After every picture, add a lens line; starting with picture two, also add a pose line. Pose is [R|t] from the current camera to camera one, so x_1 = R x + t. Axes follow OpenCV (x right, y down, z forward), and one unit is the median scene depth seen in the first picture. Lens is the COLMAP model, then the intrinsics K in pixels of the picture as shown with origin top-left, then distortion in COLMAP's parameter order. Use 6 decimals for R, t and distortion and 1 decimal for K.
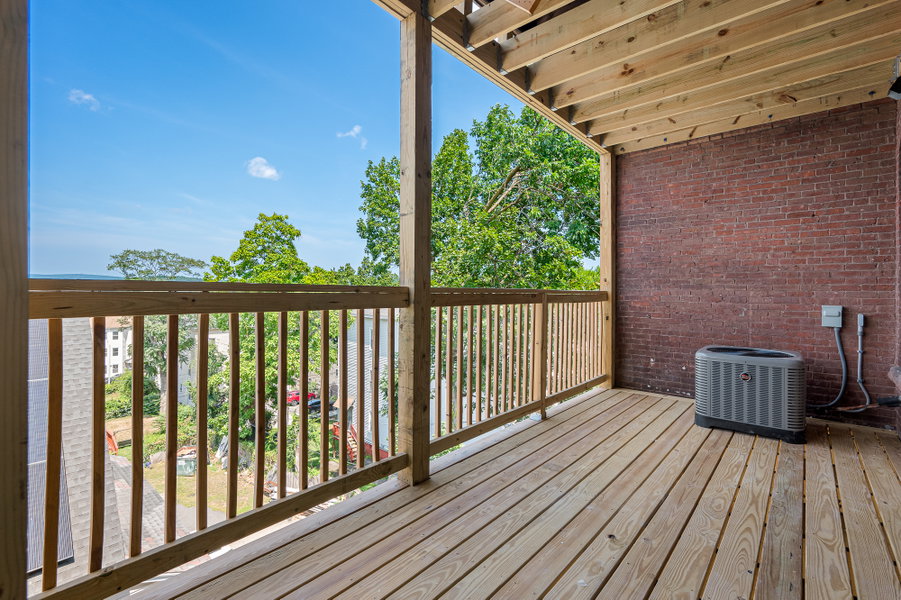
lens RADIAL K [[406.7, 0, 453.9], [0, 406.7, 305.3], [0, 0, 1]] dist [-0.000606, -0.000133]
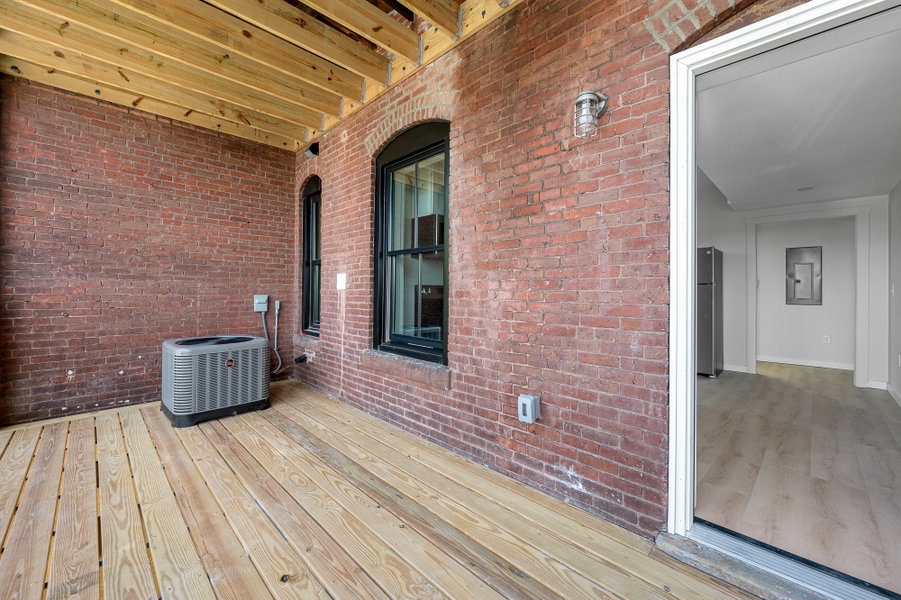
lens RADIAL K [[358.4, 0, 450.8], [0, 358.4, 291.8], [0, 0, 1]] dist [-0.000405, -0.000086]
pose [[0.067583, -0.012363, 0.997637, -0.154745], [0.023270, 0.999671, 0.010812, -0.006921], [-0.997442, 0.022484, 0.067848, 0.300379]]
